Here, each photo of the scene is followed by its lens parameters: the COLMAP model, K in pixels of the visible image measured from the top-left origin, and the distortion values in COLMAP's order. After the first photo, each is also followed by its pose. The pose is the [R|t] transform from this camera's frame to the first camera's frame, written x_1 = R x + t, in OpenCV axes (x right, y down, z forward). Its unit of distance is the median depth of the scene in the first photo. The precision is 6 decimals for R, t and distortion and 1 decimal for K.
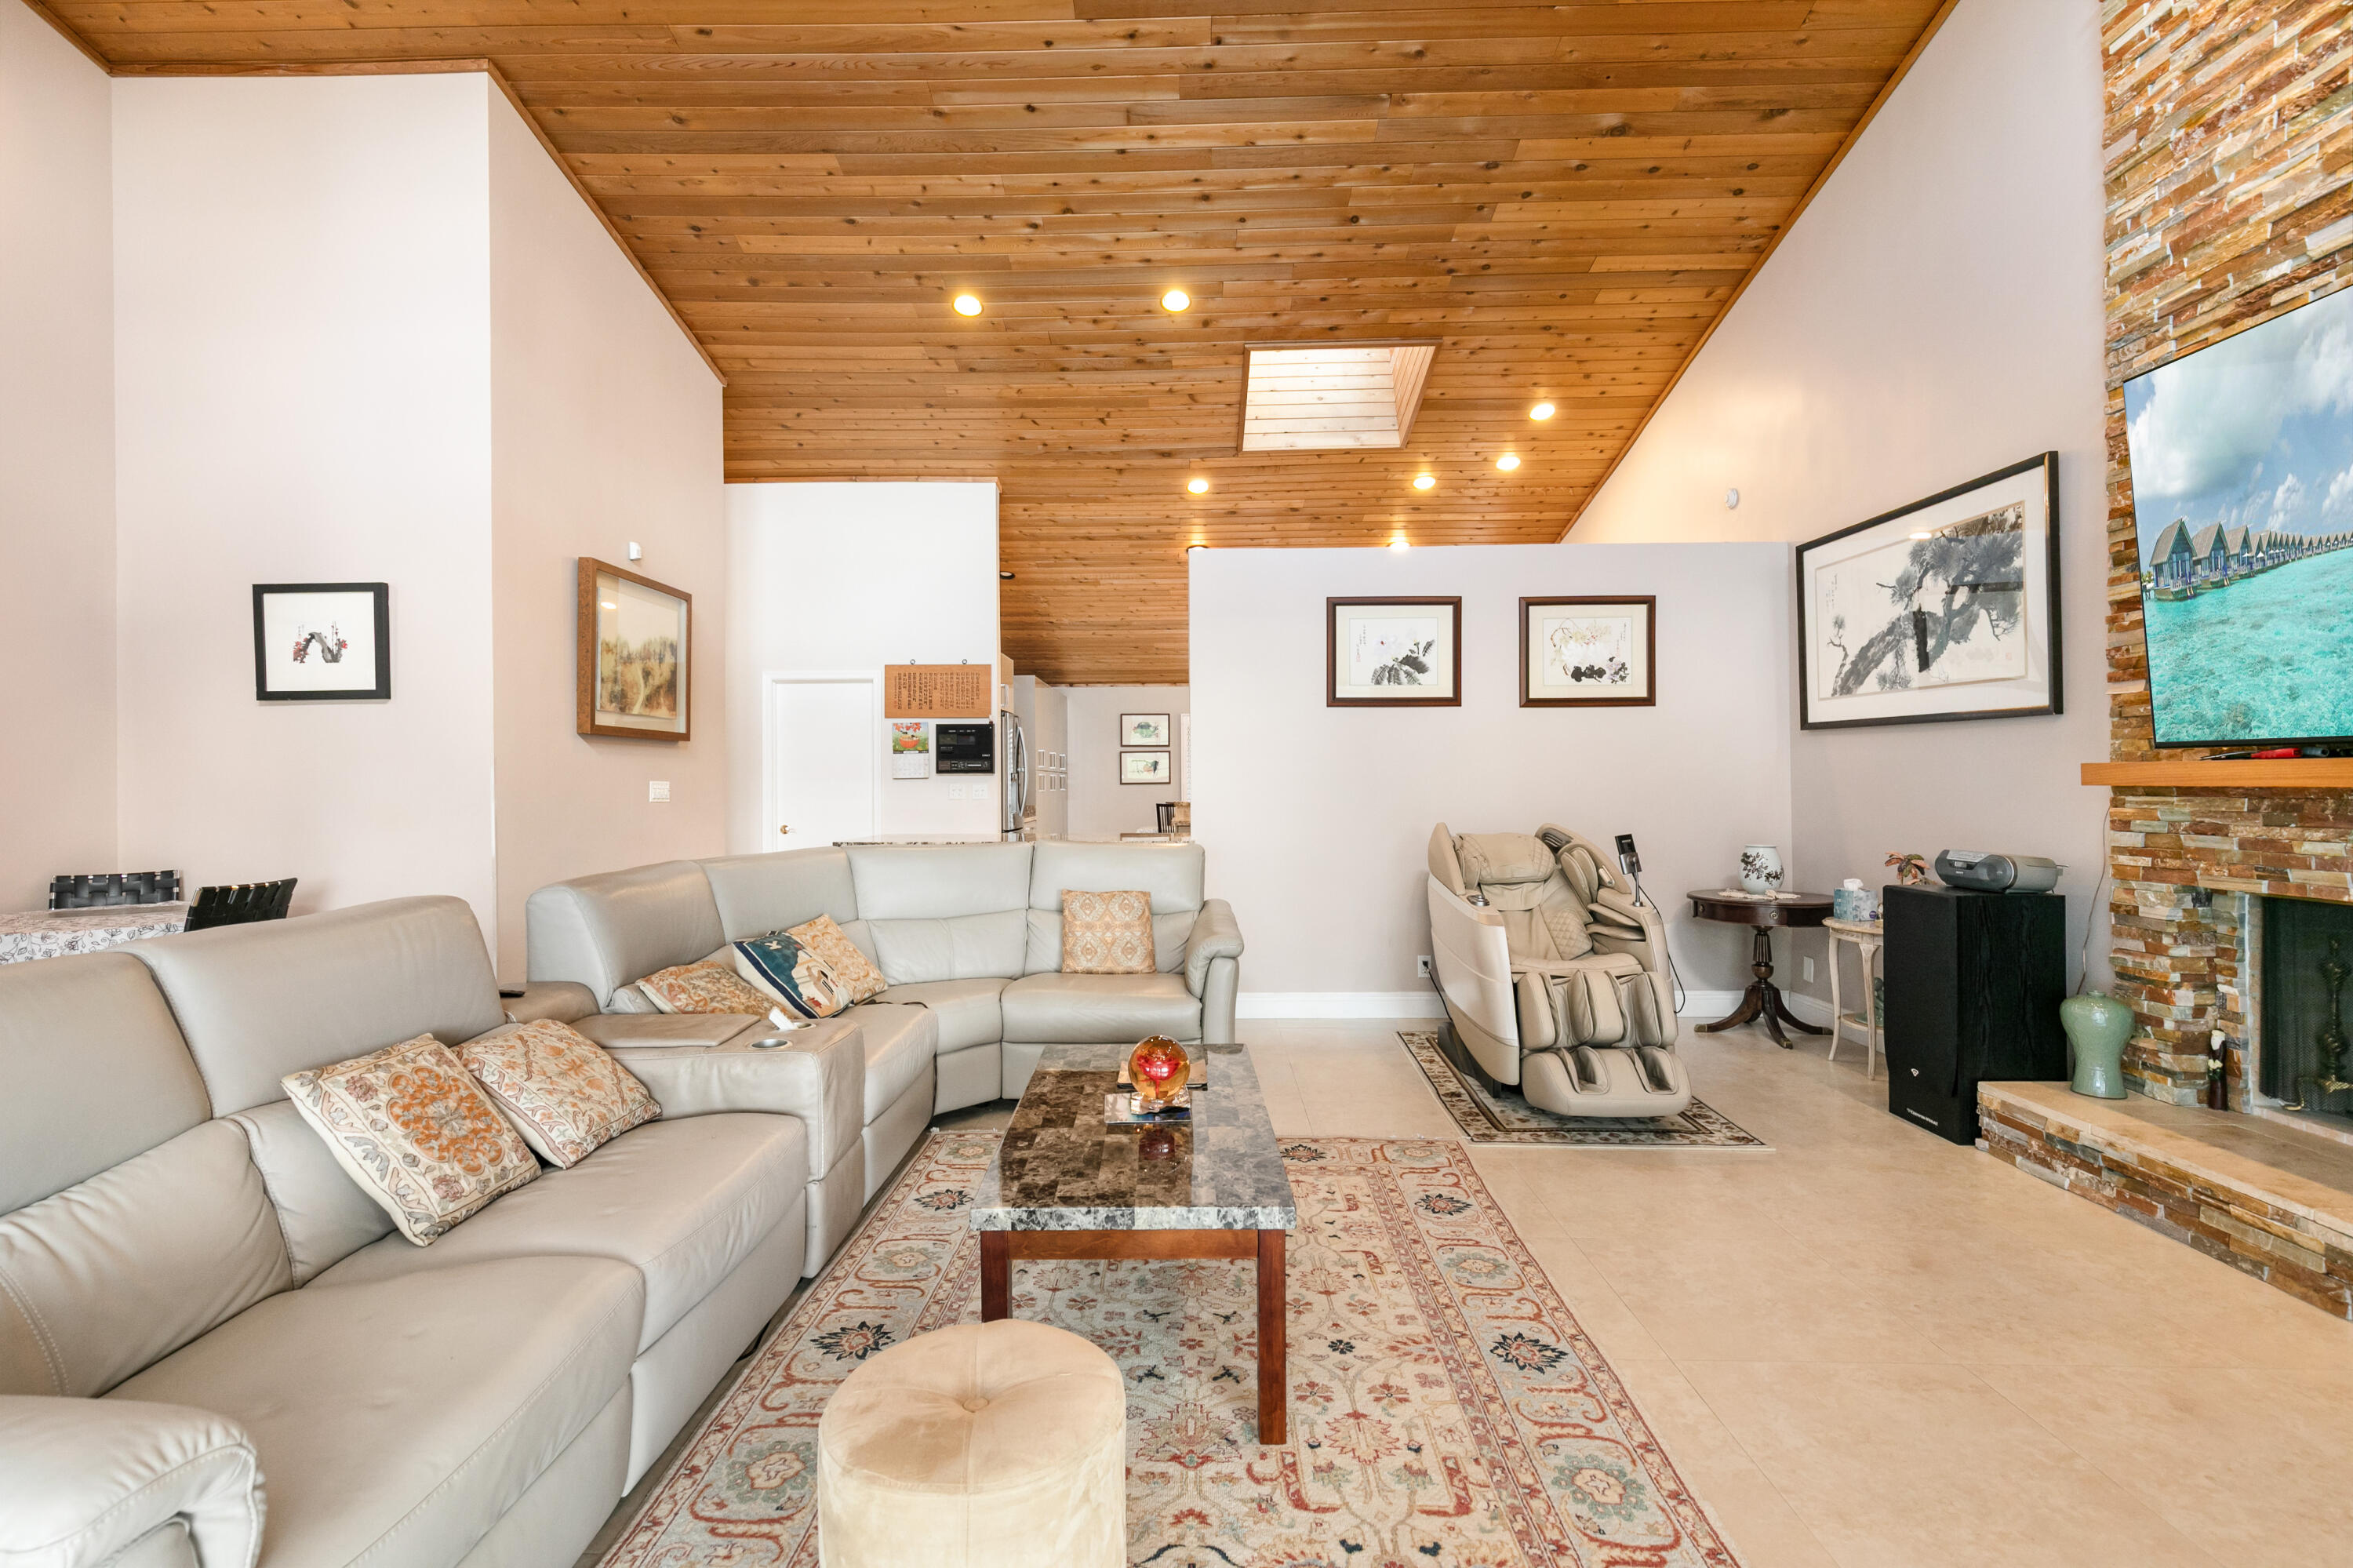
lens RADIAL K [[1065.9, 0, 1163.9], [0, 1065.9, 780.9], [0, 0, 1]] dist [0.014816, -0.002358]
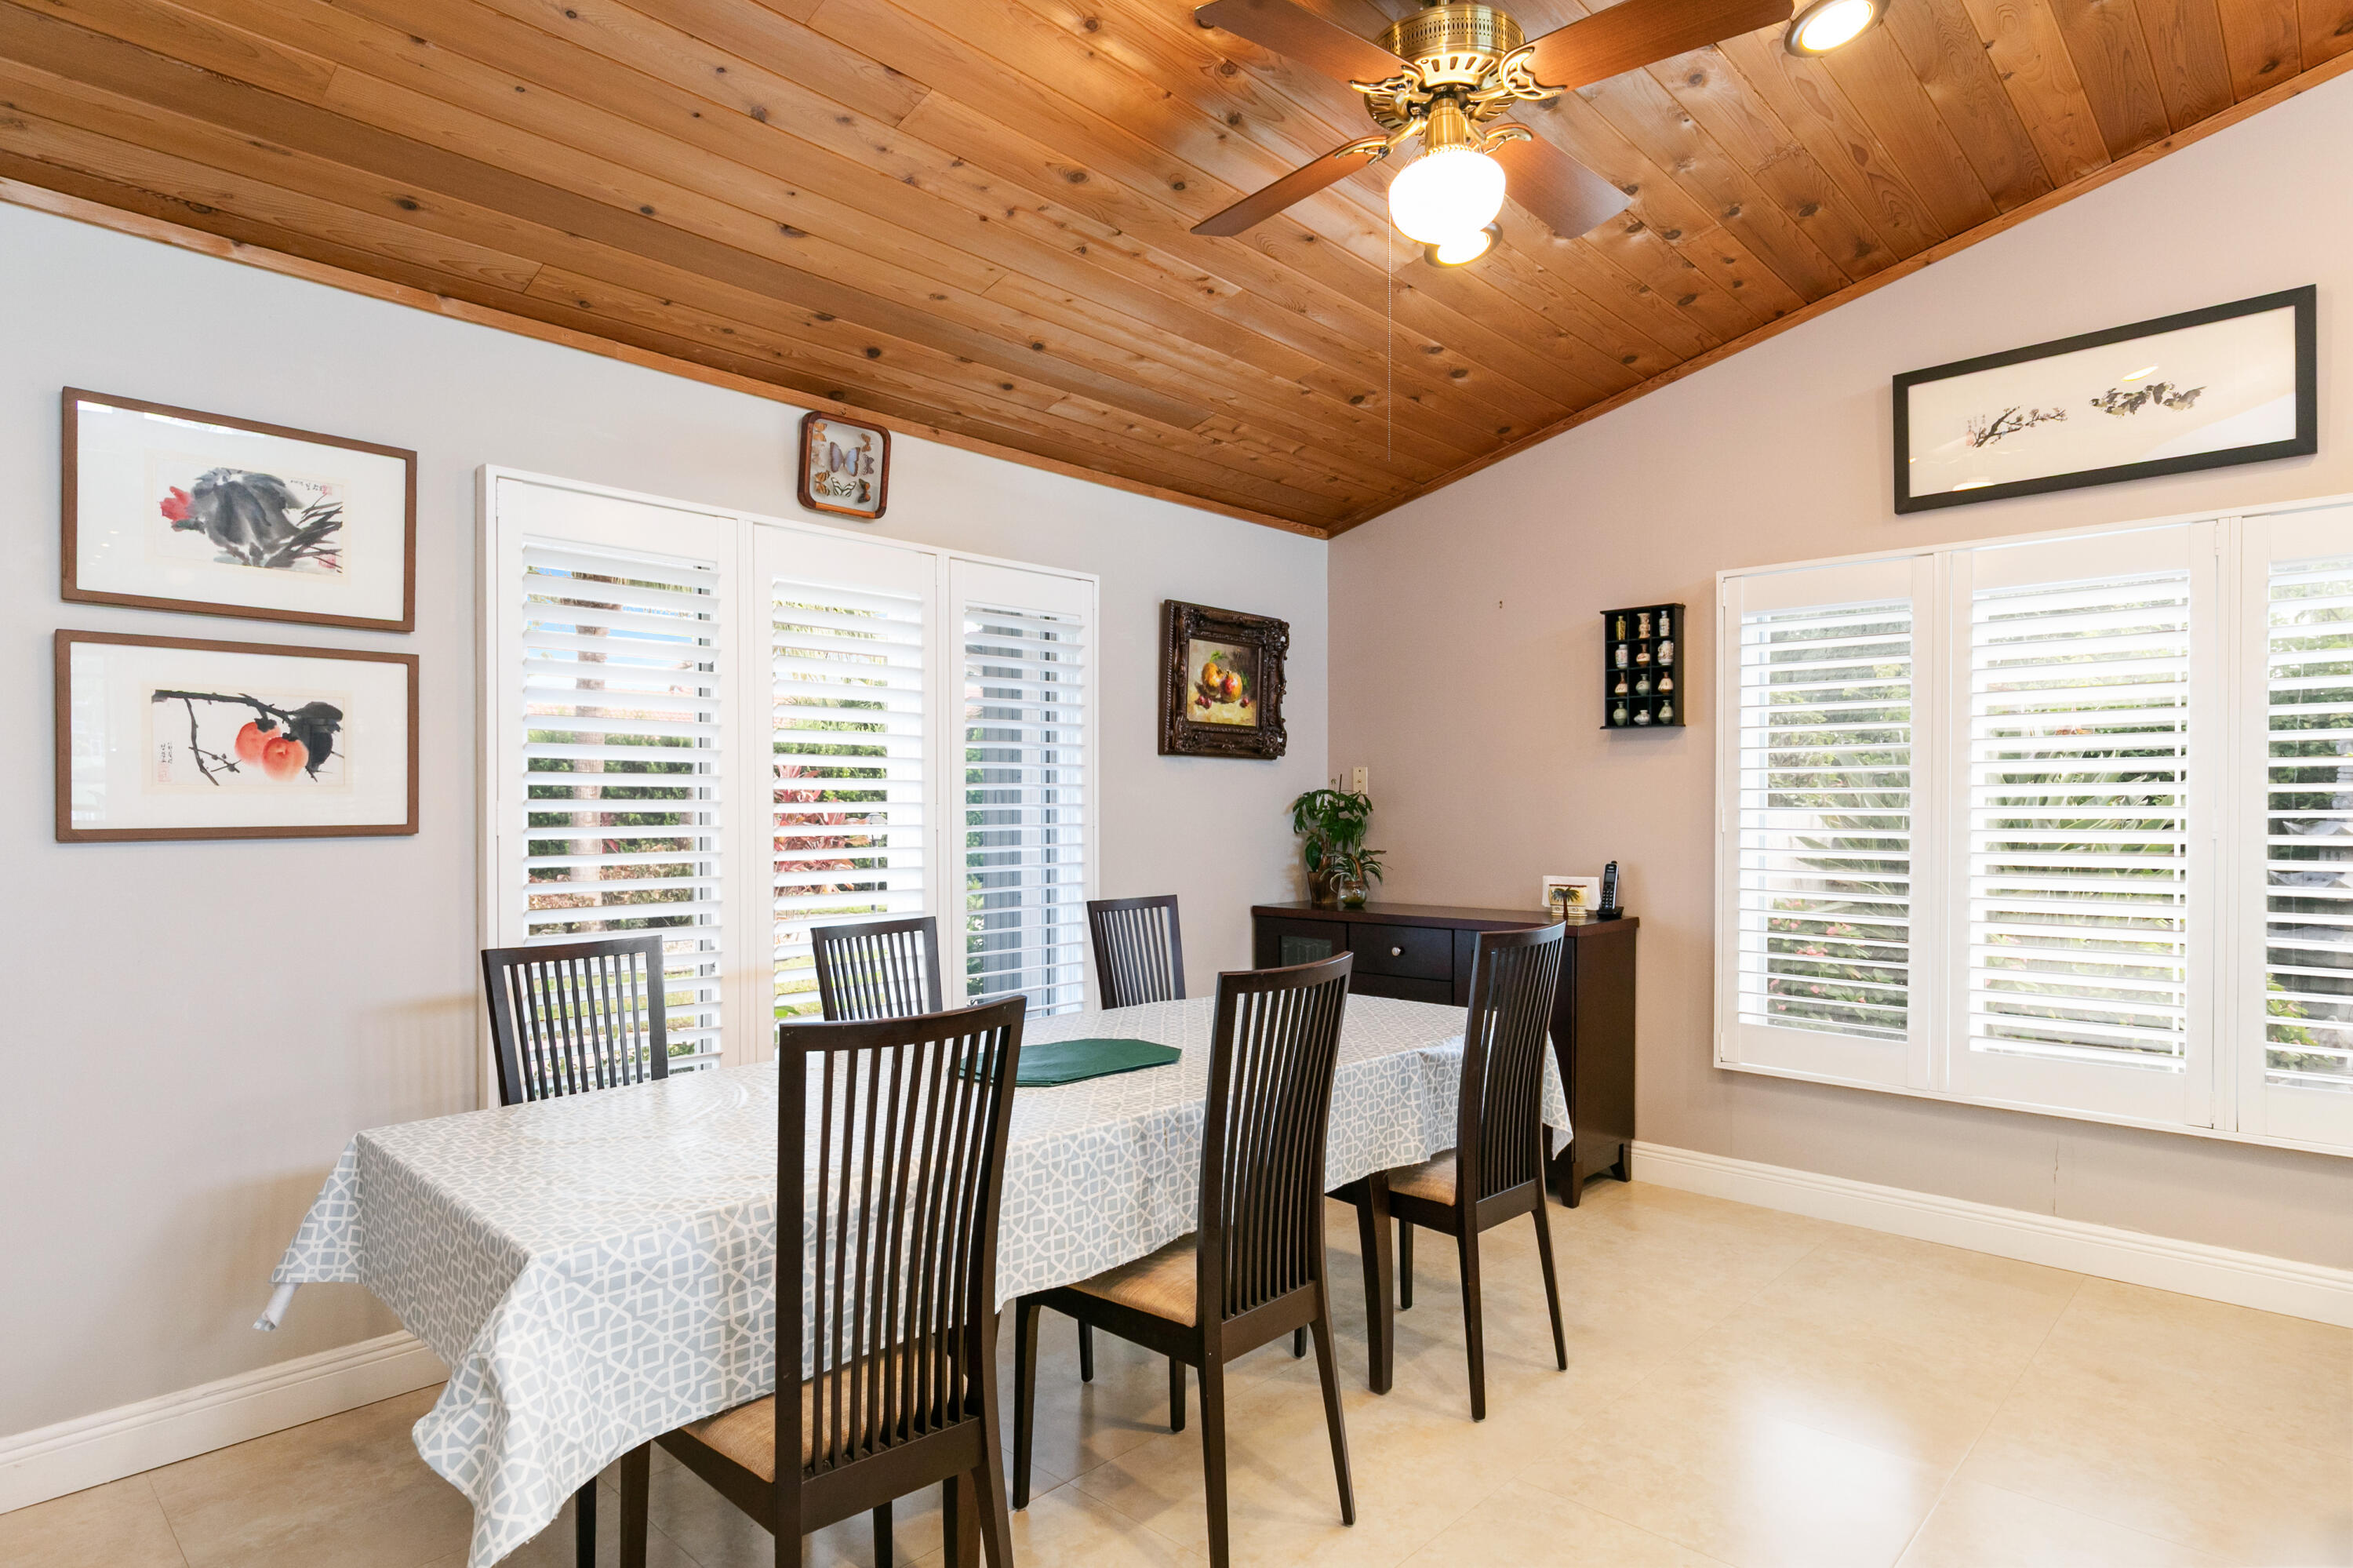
lens RADIAL K [[1259.7, 0, 1179.0], [0, 1259.7, 800.9], [0, 0, 1]] dist [0.006859, -0.000160]
pose [[0.671823, 0.008743, 0.740660, -0.166791], [-0.009169, 0.999952, -0.003487, -0.008704], [-0.740655, -0.004449, 0.671871, 1.902247]]
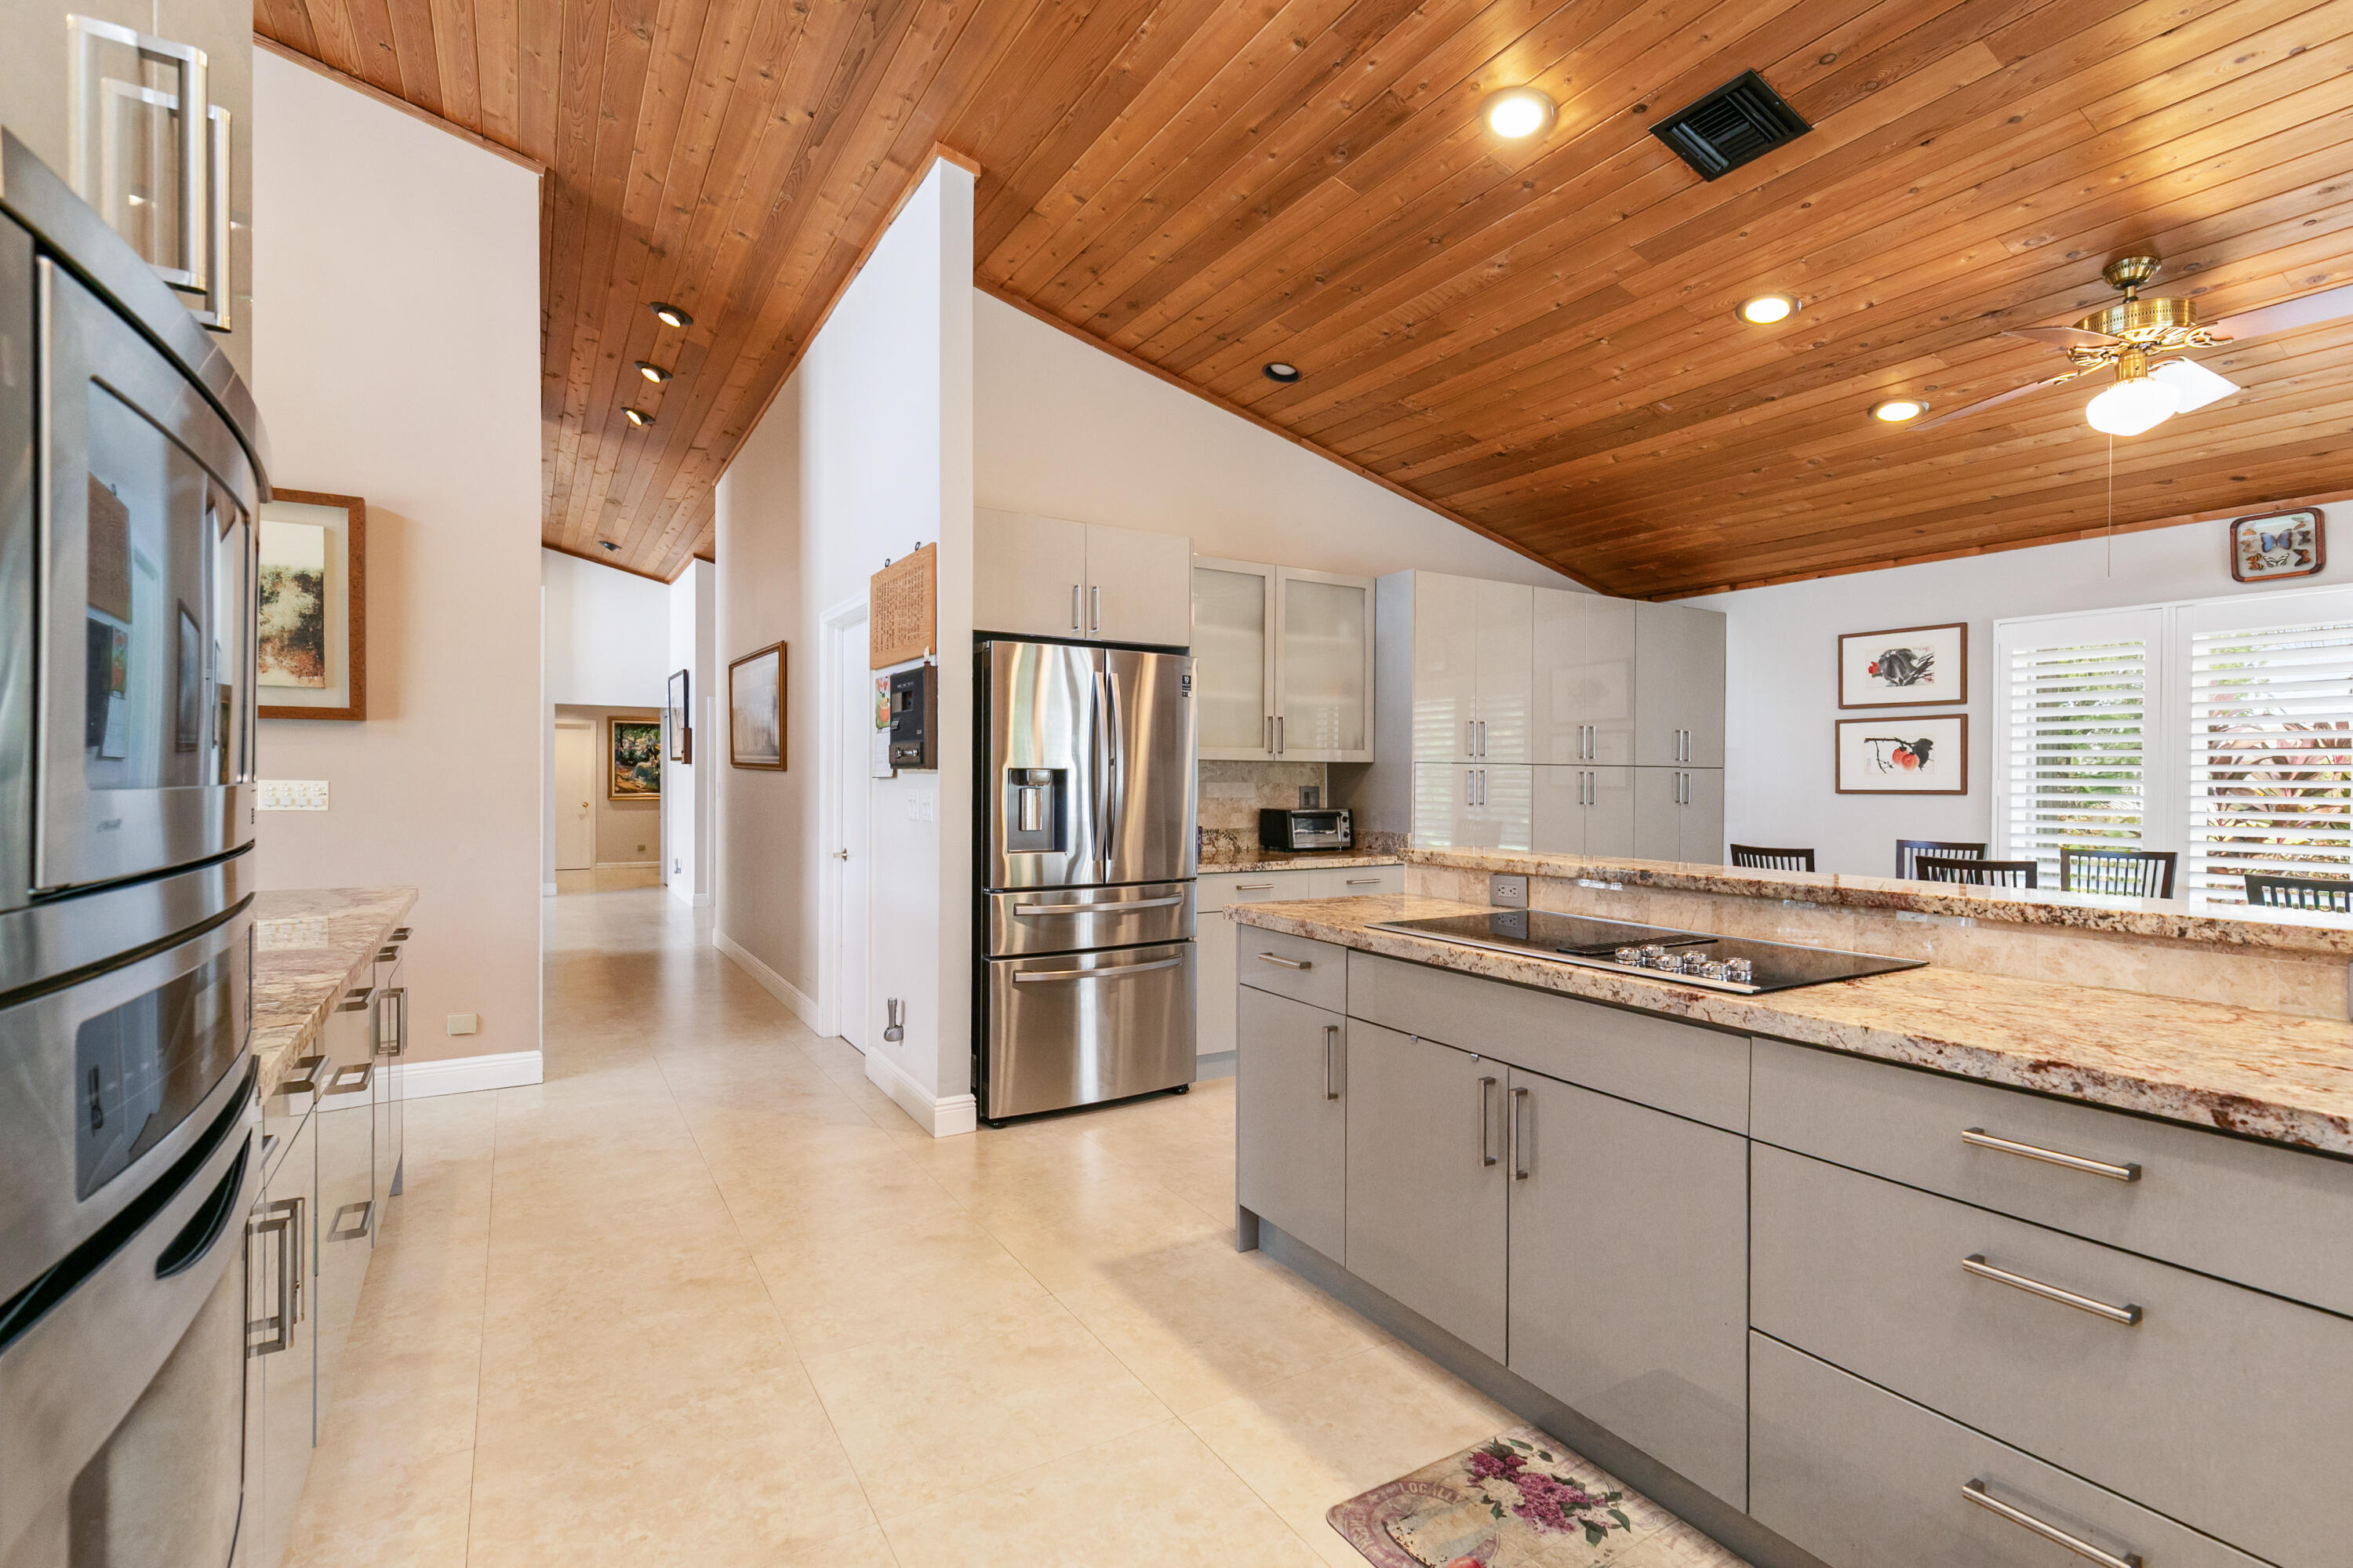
lens RADIAL K [[1065.9, 0, 1182.3], [0, 1065.9, 776.9], [0, 0, 1]] dist [0.014816, -0.002358]
pose [[0.544478, 0.009033, -0.838727, 0.484670], [-0.006800, 0.999957, 0.006355, -0.011697], [0.838748, 0.002243, 0.544516, 1.312342]]
